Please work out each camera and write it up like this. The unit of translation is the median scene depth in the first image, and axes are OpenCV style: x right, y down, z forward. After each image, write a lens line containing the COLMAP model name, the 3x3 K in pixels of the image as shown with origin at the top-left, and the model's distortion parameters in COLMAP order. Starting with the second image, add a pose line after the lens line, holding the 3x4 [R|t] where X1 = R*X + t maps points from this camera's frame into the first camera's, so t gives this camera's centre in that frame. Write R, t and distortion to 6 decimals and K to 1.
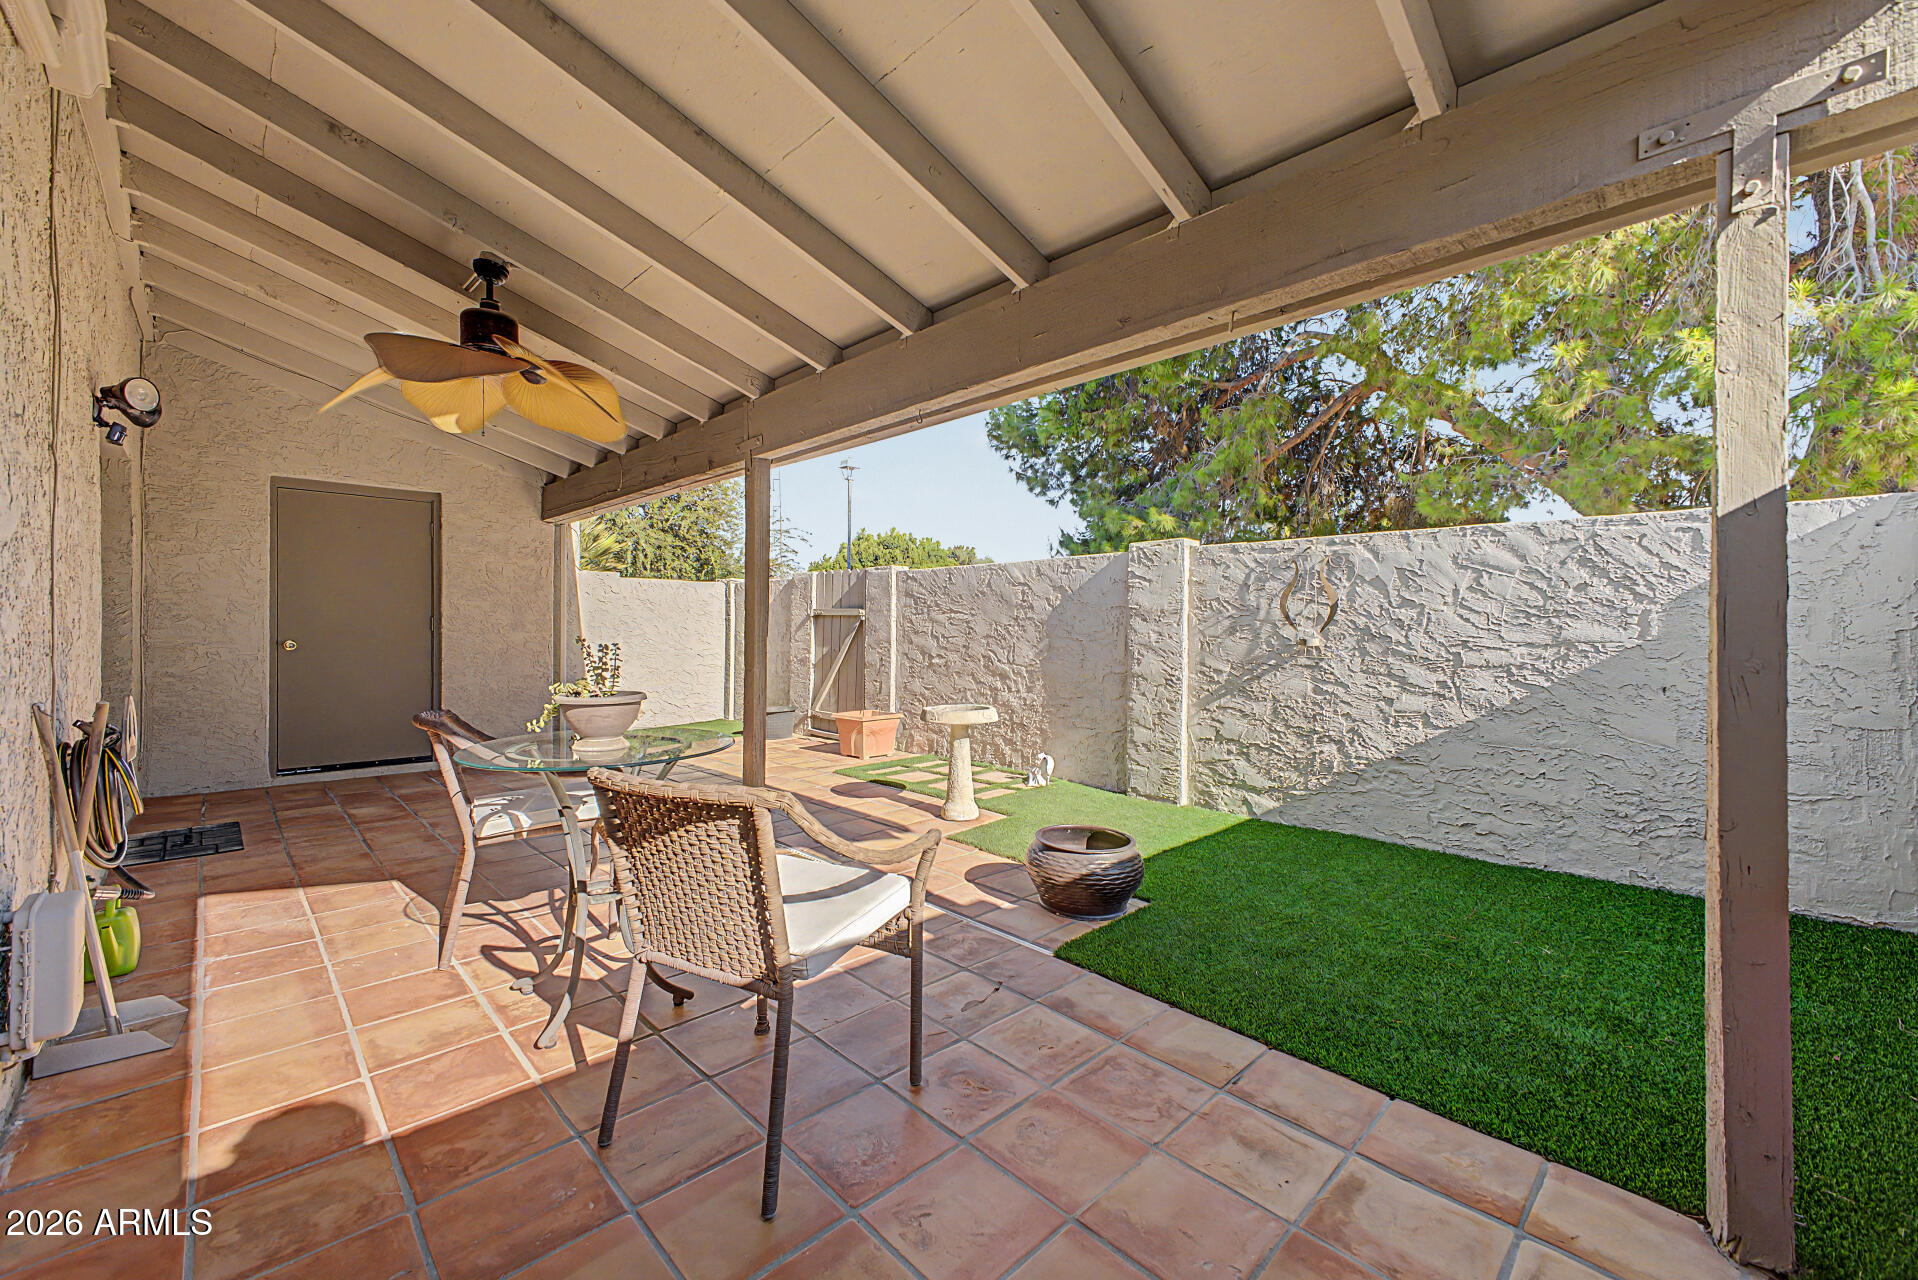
lens RADIAL K [[772.0, 0, 962.0], [0, 772.0, 626.4], [0, 0, 1]] dist [0.020338, -0.001118]
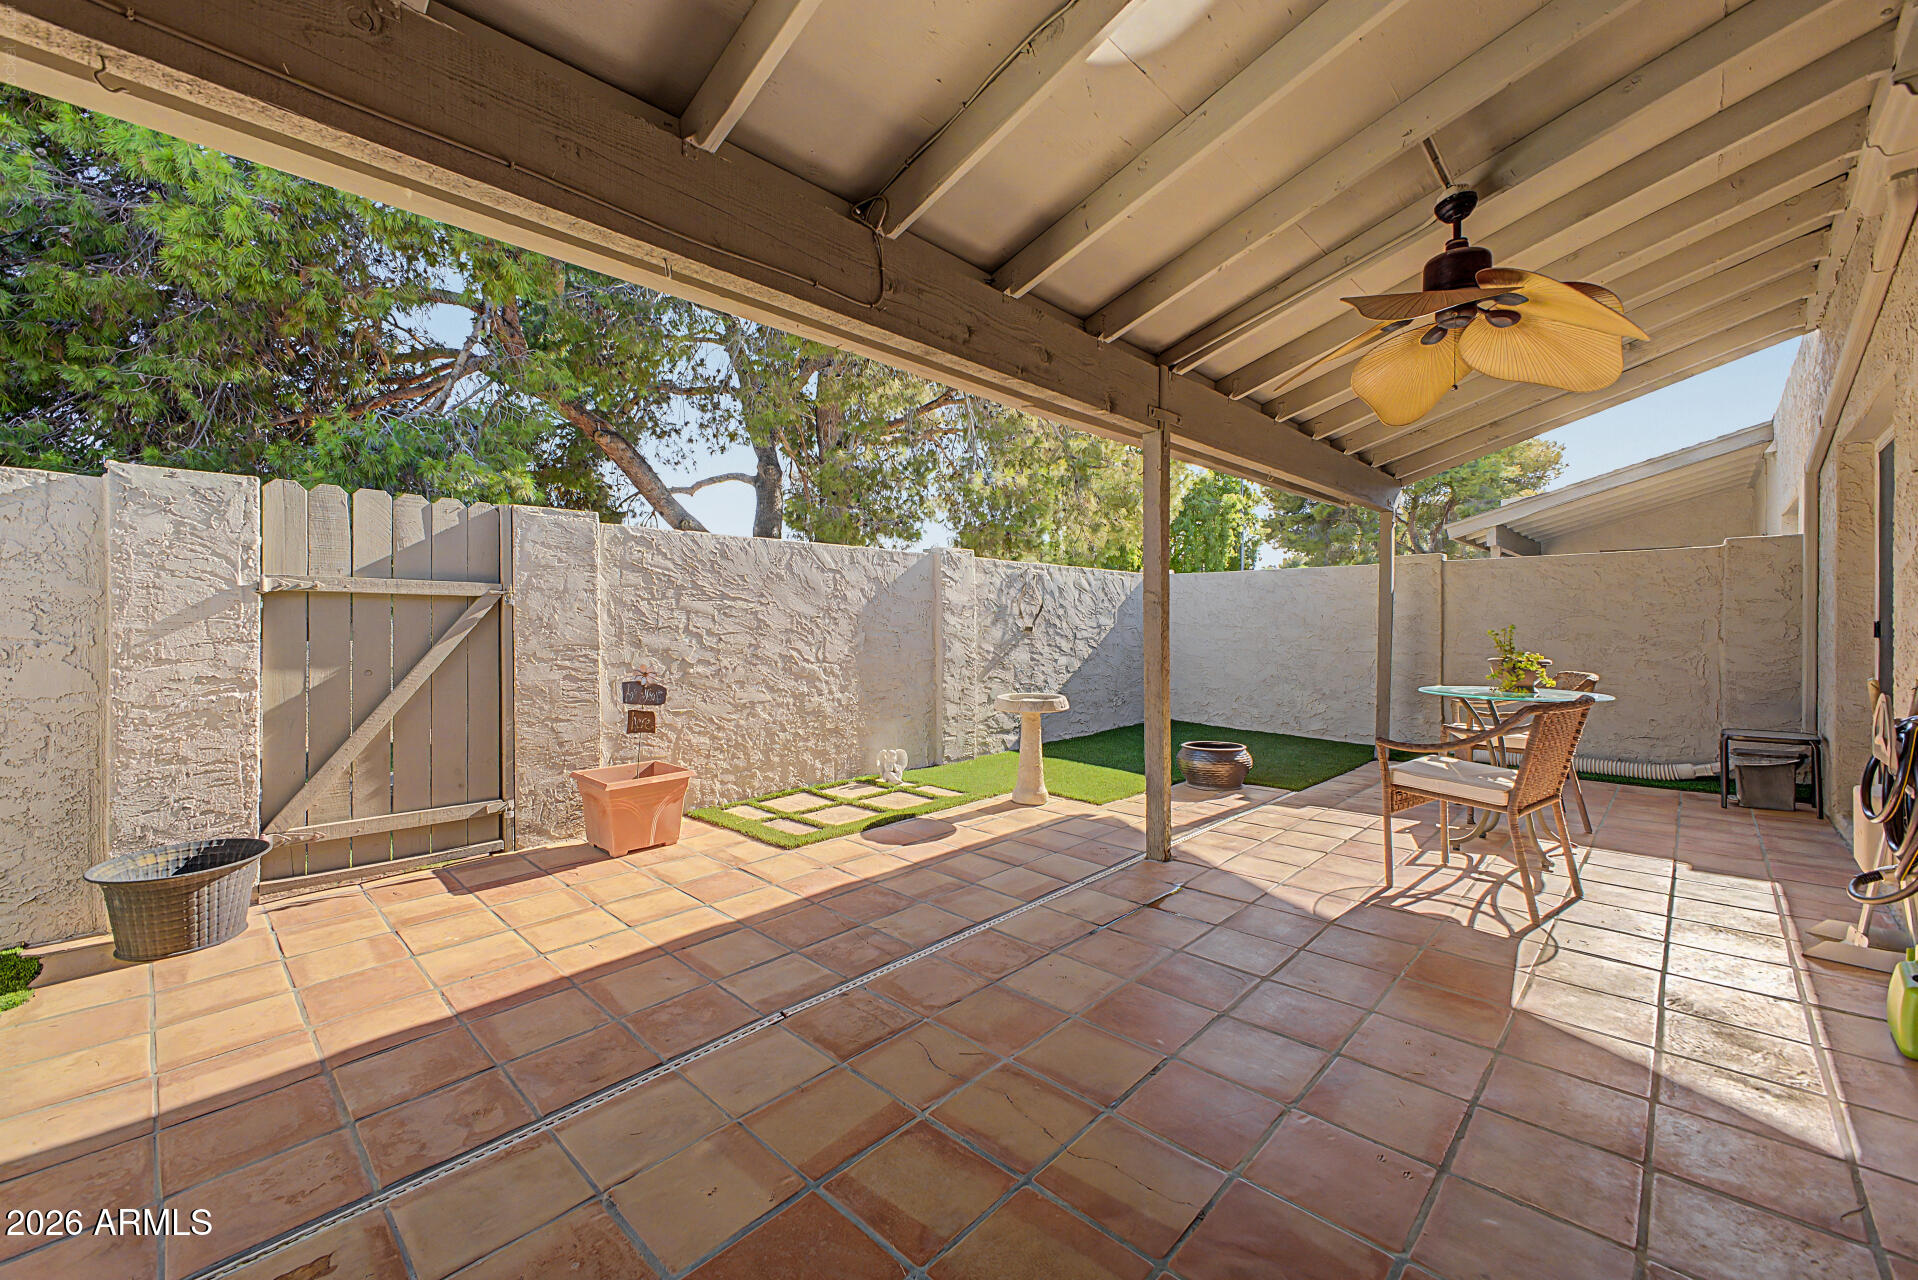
lens RADIAL K [[772.0, 0, 955.9], [0, 772.0, 629.3], [0, 0, 1]] dist [0.020338, -0.001118]
pose [[-0.062433, -0.012641, 0.997969, -1.019643], [0.001181, 0.999918, 0.012740, 0.001145], [-0.998048, 0.001974, -0.062413, 1.146055]]
